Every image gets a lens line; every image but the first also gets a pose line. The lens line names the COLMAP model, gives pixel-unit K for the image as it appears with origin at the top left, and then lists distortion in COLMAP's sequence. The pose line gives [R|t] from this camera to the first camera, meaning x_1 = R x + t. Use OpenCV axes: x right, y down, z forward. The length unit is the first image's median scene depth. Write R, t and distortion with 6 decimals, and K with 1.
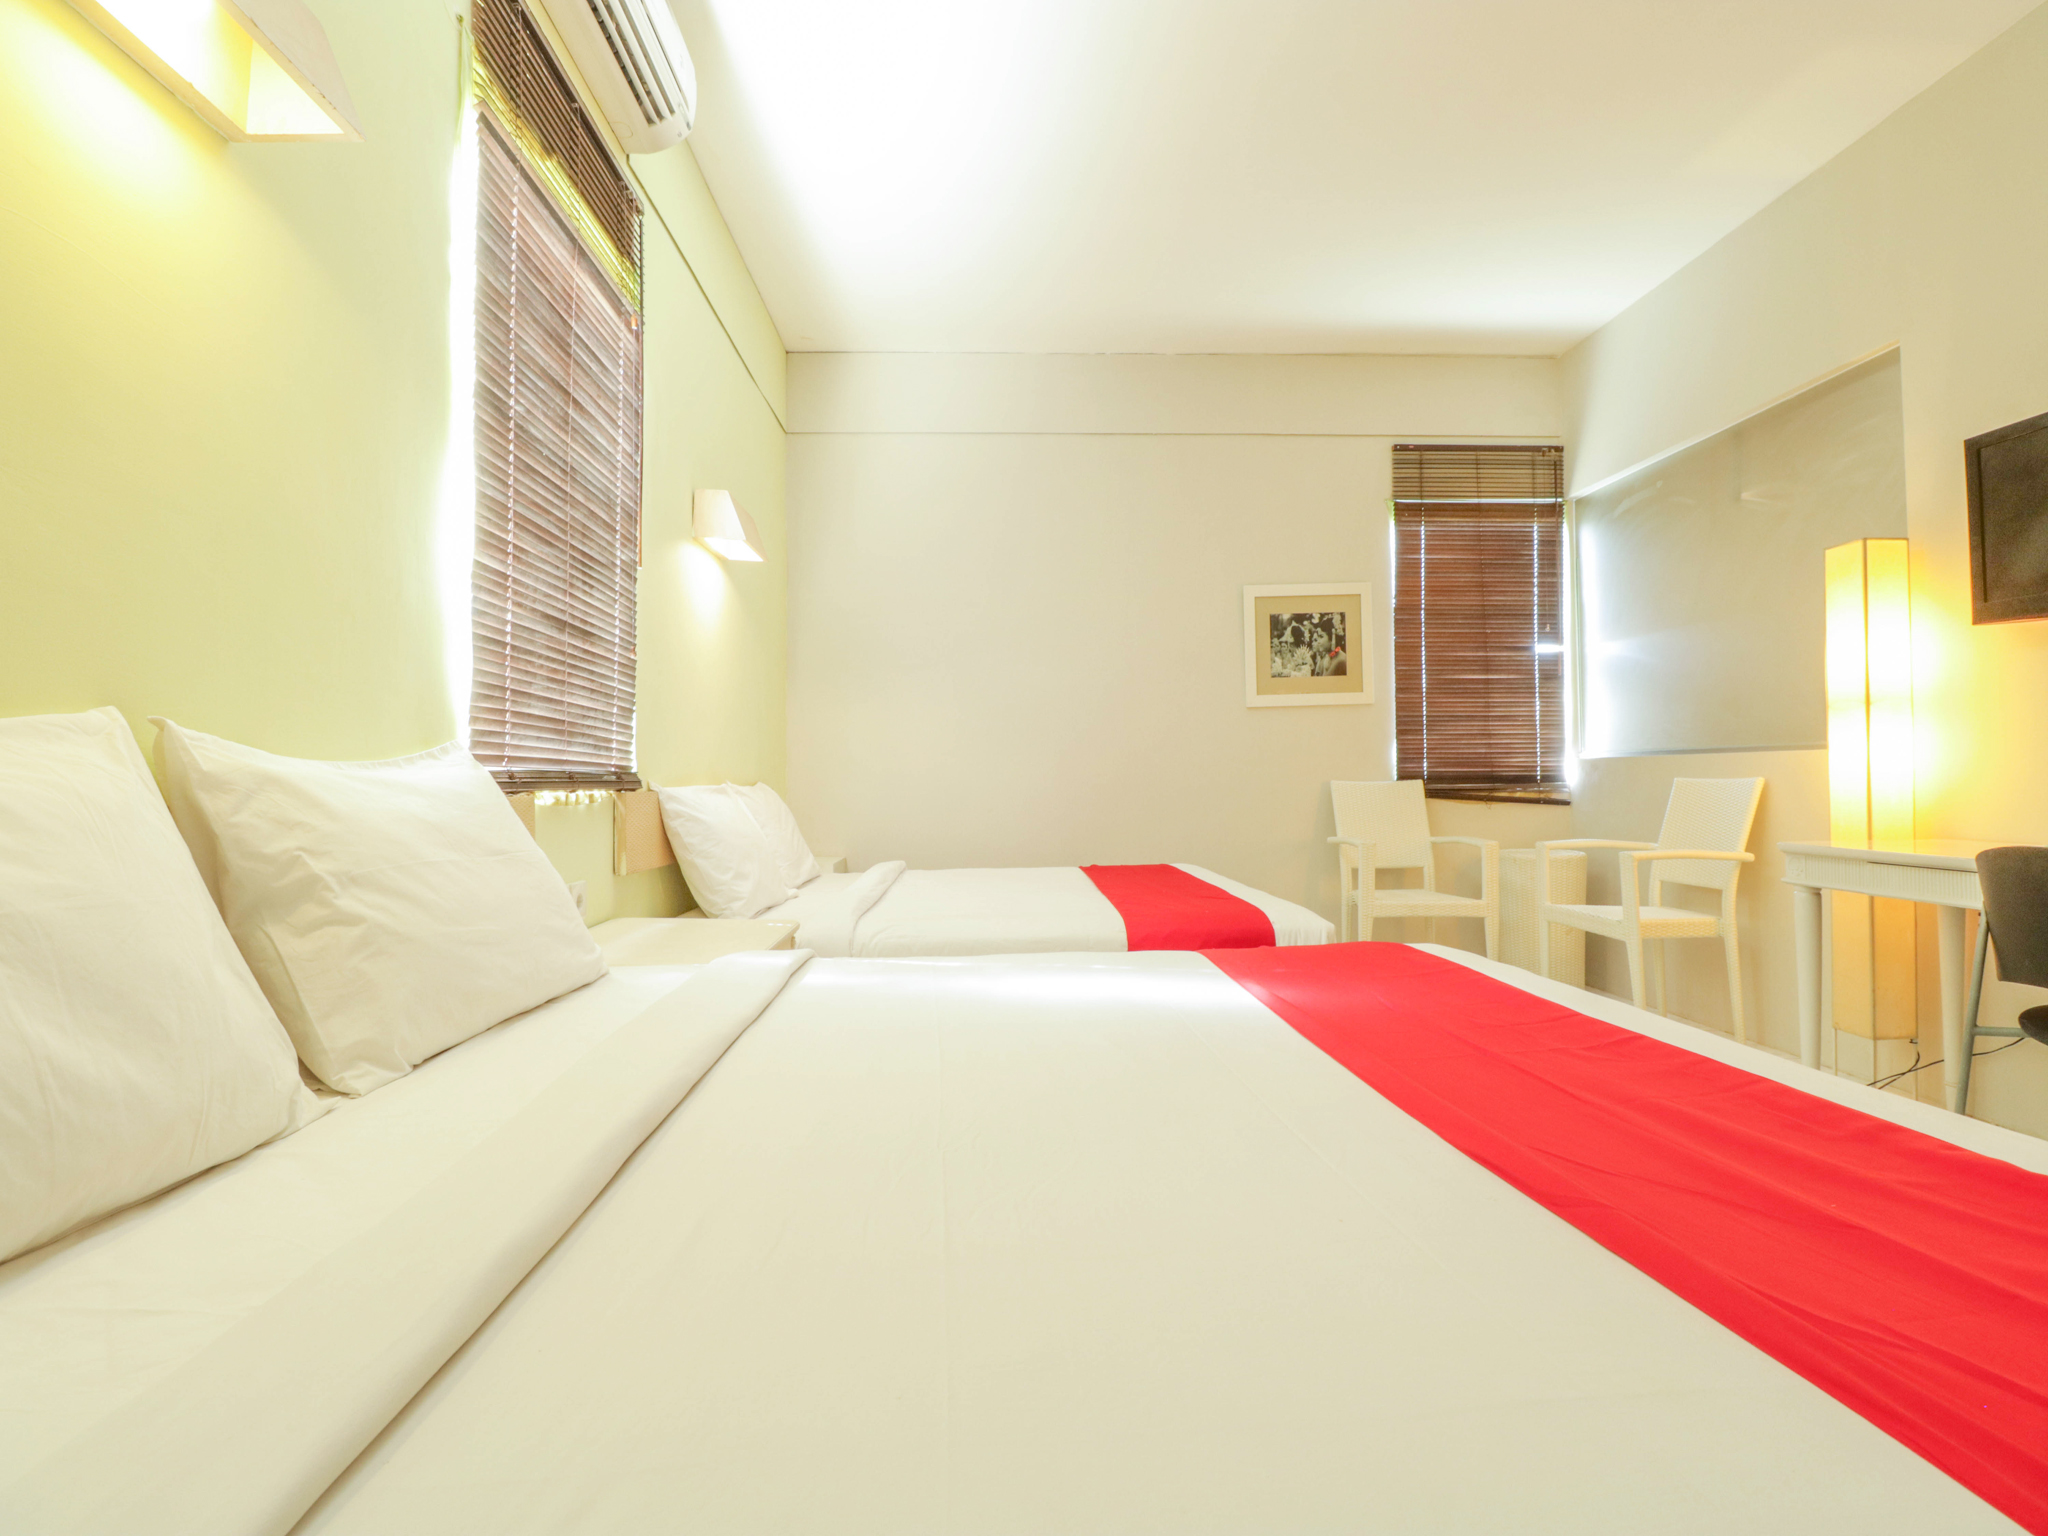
lens RADIAL K [[946.3, 0, 1016.7], [0, 946.3, 758.3], [0, 0, 1]] dist [0.000328, -0.016499]
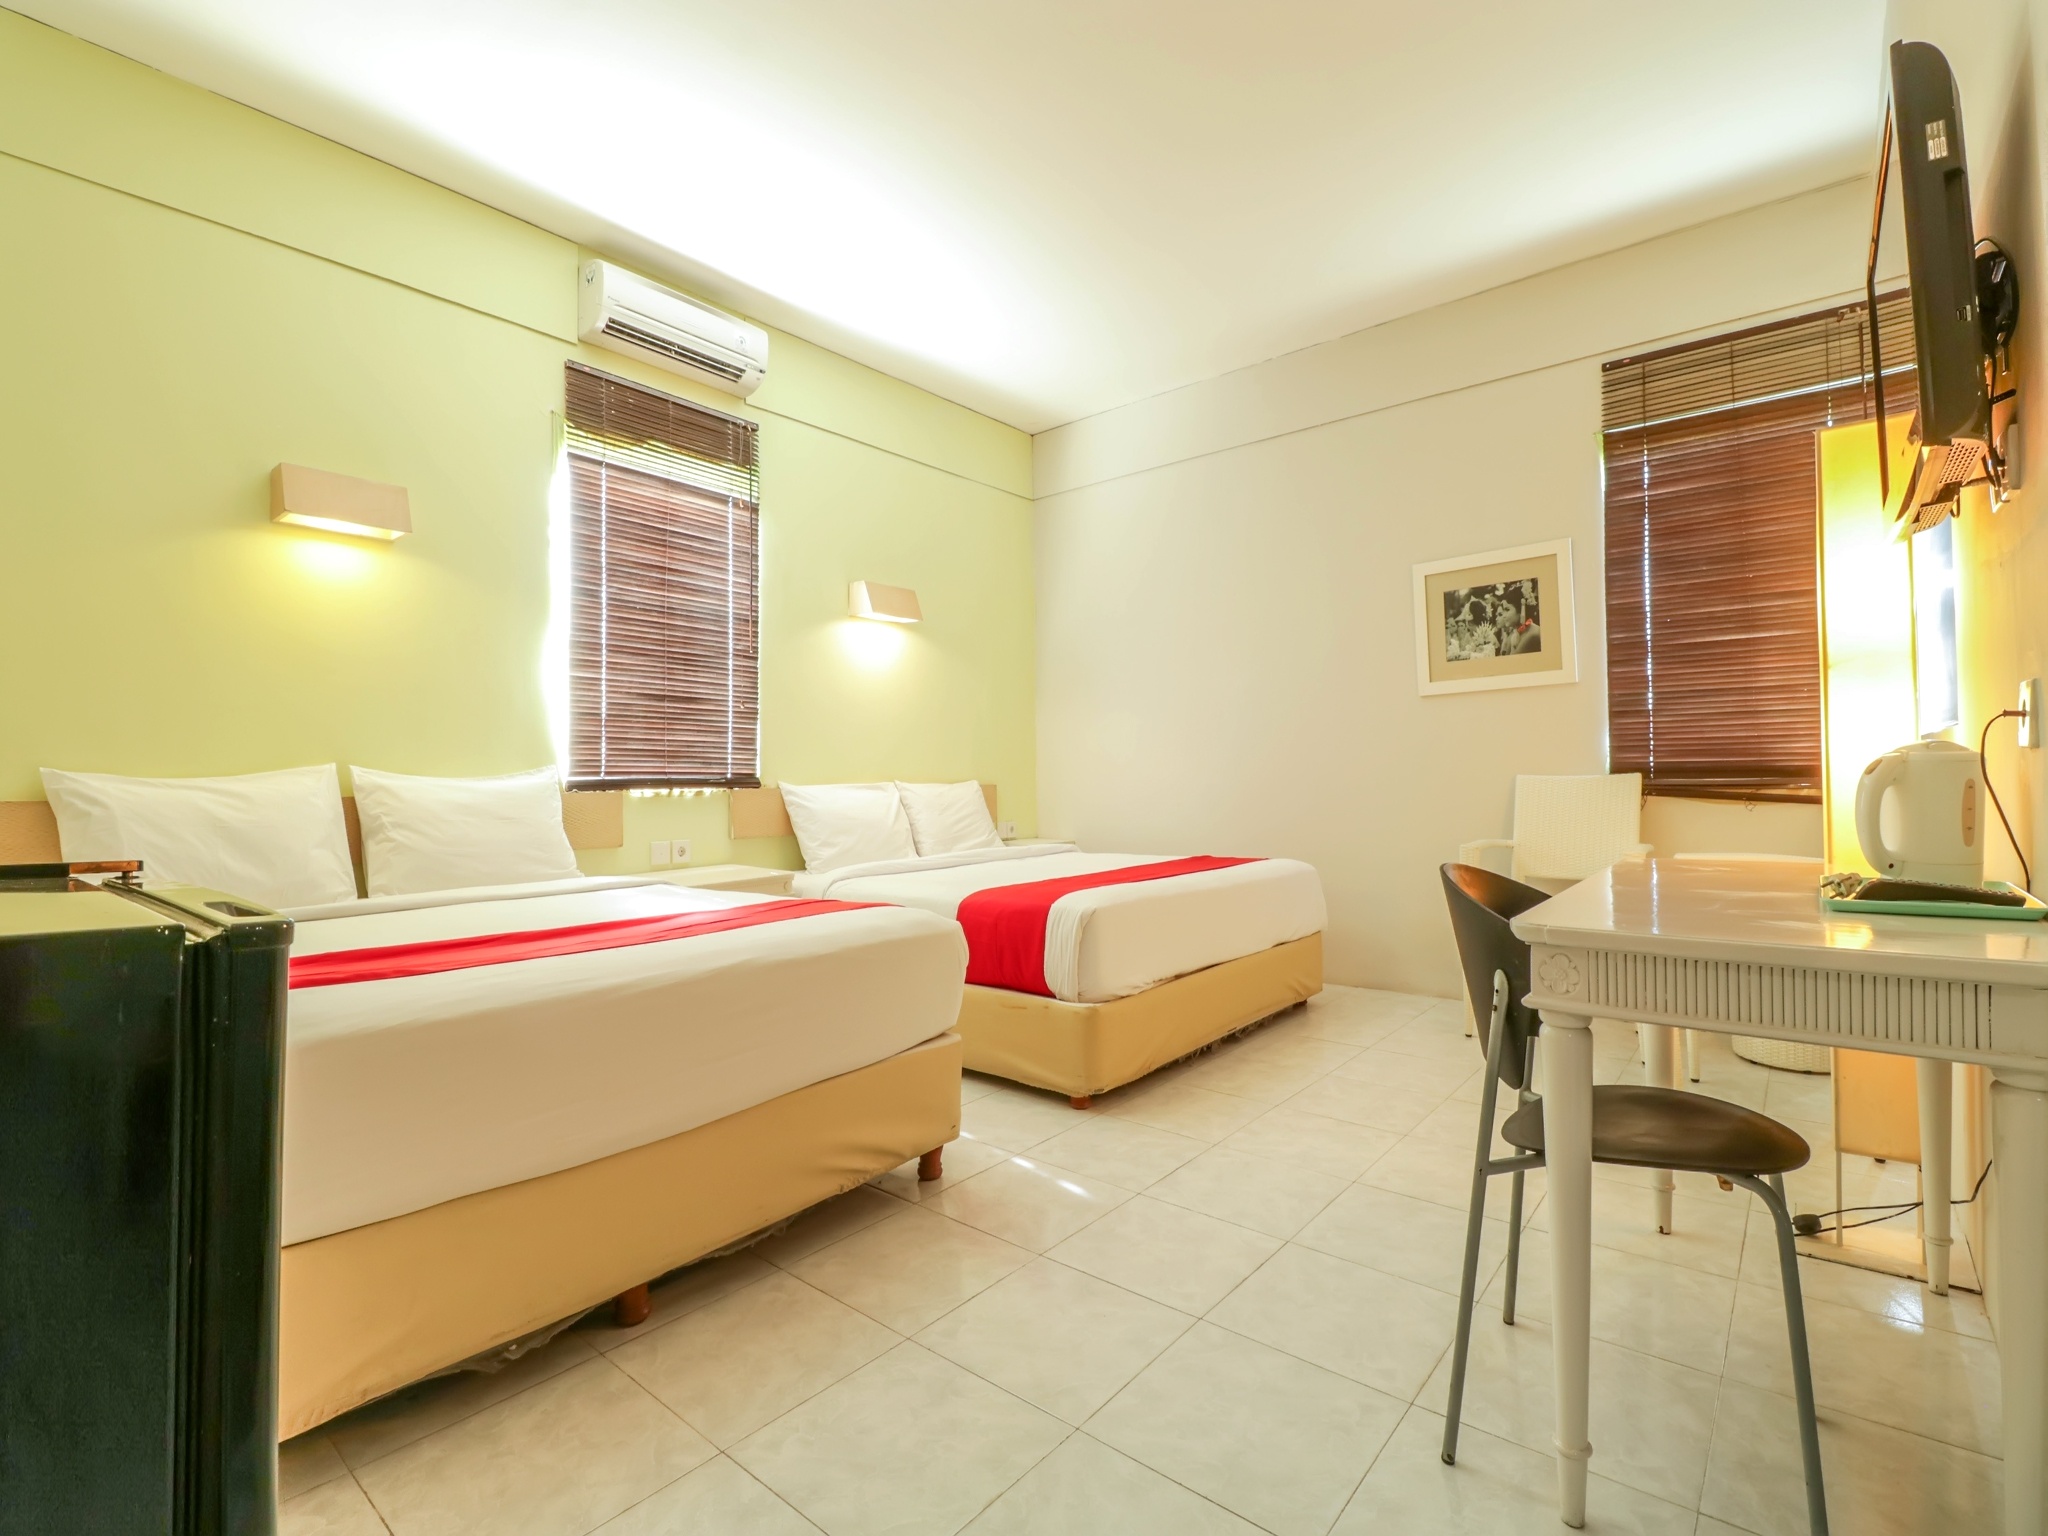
lens RADIAL K [[946.3, 0, 1016.7], [0, 946.3, 758.3], [0, 0, 1]] dist [0.000328, -0.016499]
pose [[0.743636, -0.018755, -0.668322, 0.567168], [0.025427, 0.999677, 0.000239, -0.003555], [0.668101, -0.017171, 0.743872, 0.048861]]
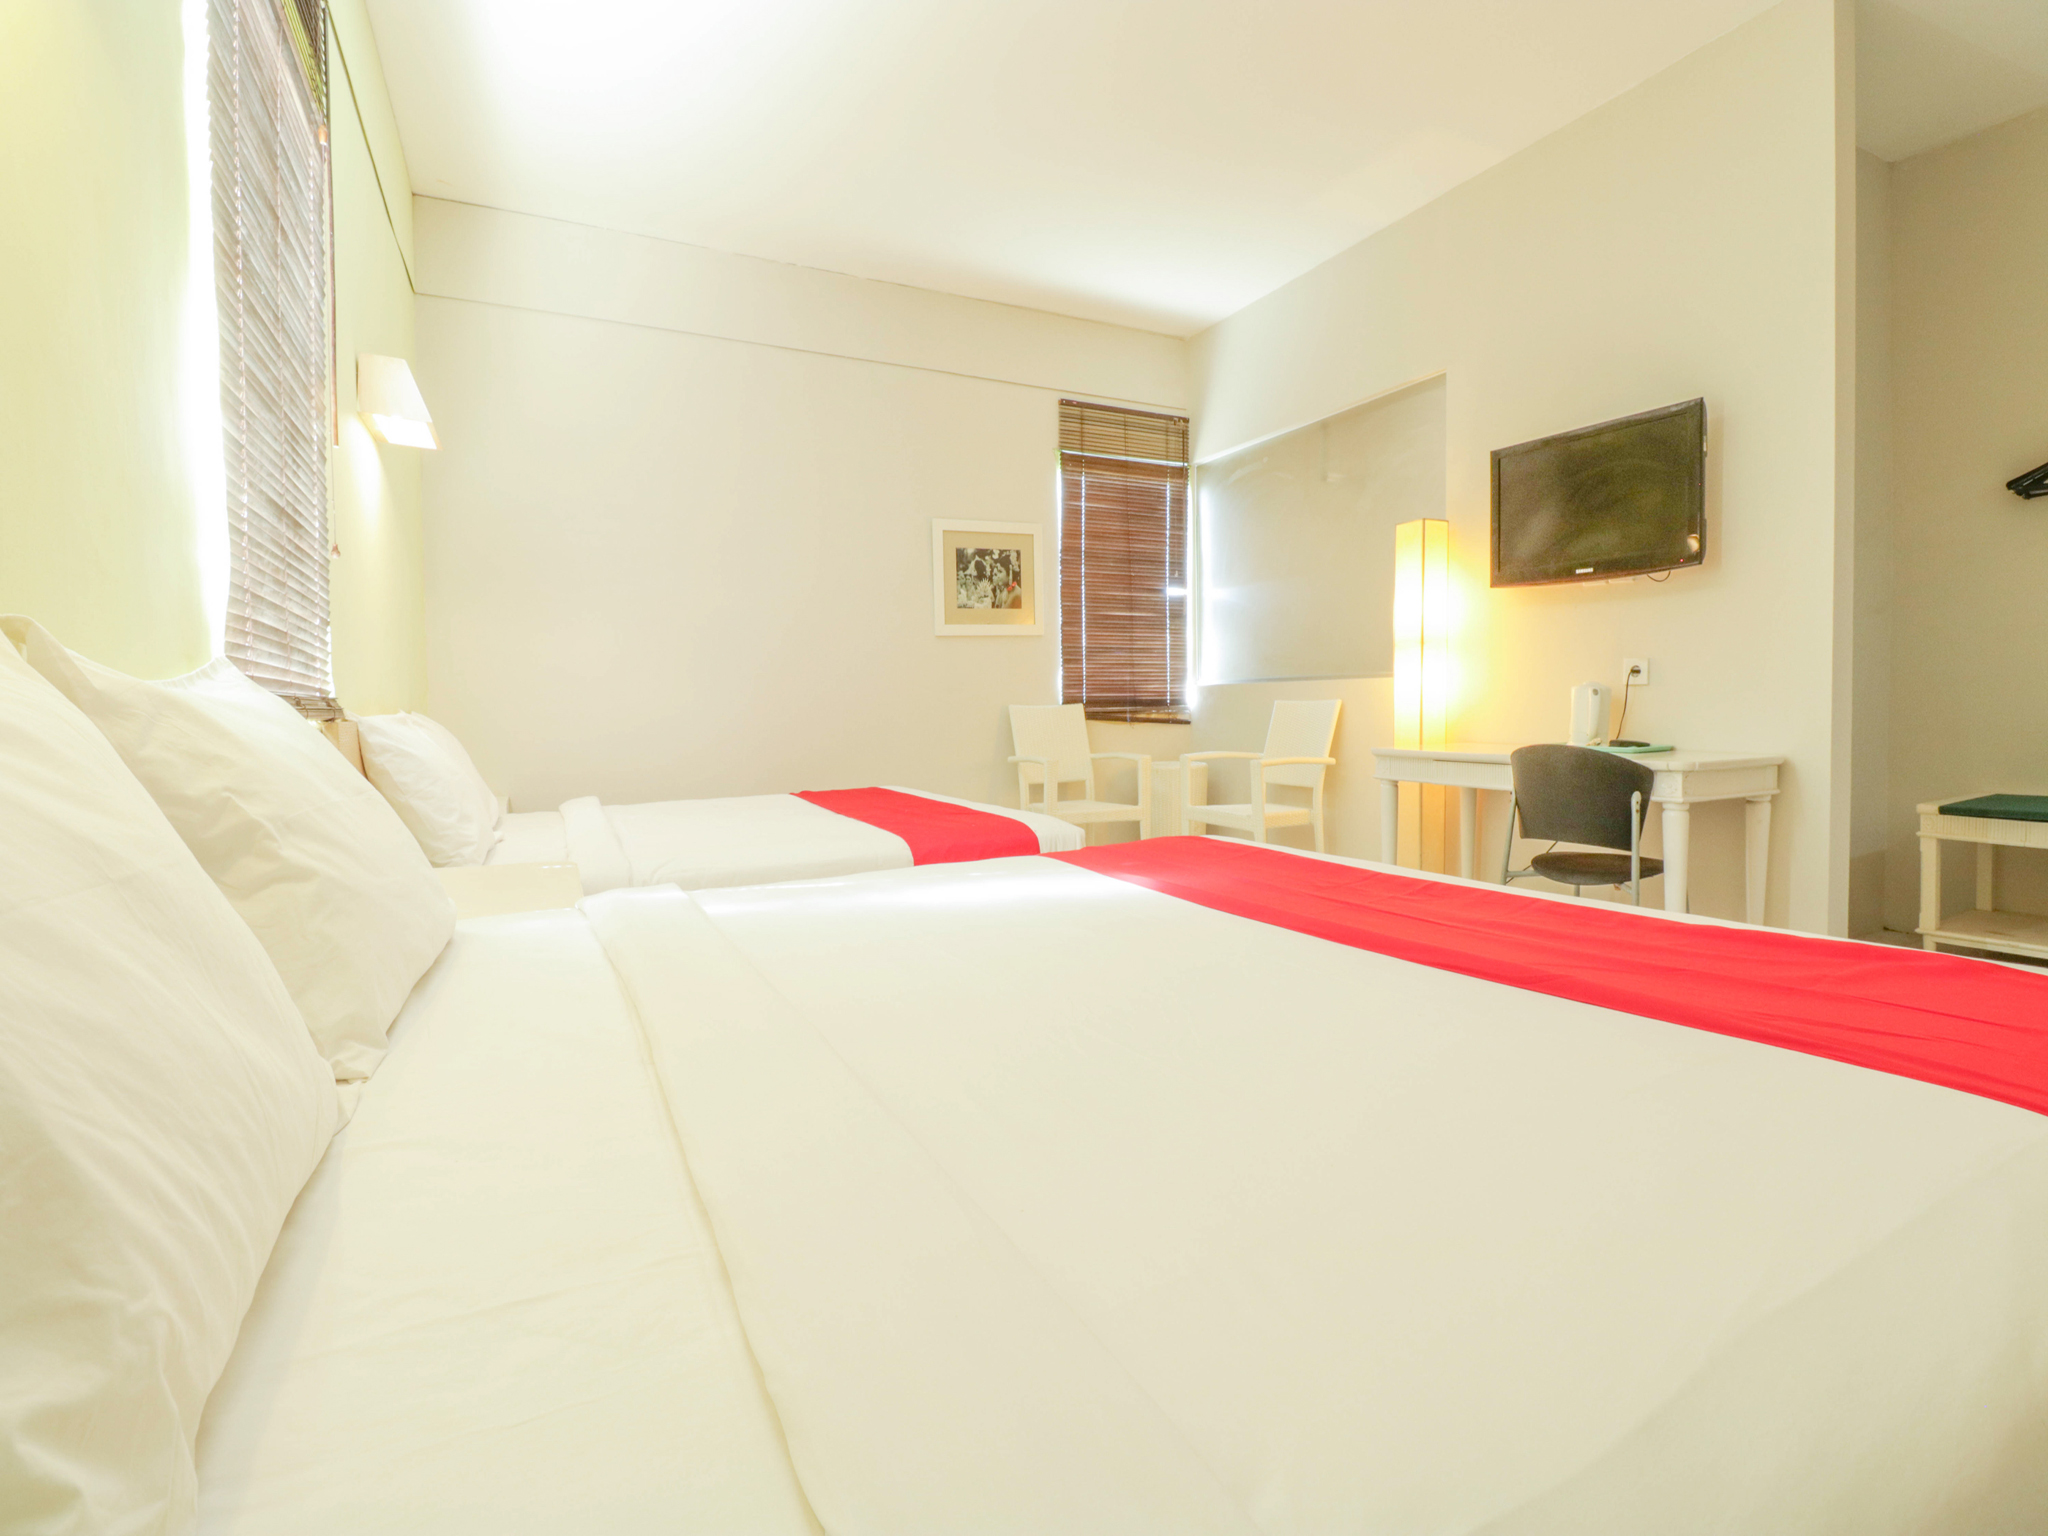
lens RADIAL K [[944.4, 0, 1018.7], [0, 944.4, 741.8], [0, 0, 1]] dist [0.000916, -0.016232]
pose [[0.907640, -0.023527, 0.419090, -0.115560], [-0.000867, 0.998321, 0.057921, 0.002699], [-0.419748, -0.052935, 0.906096, 0.005030]]
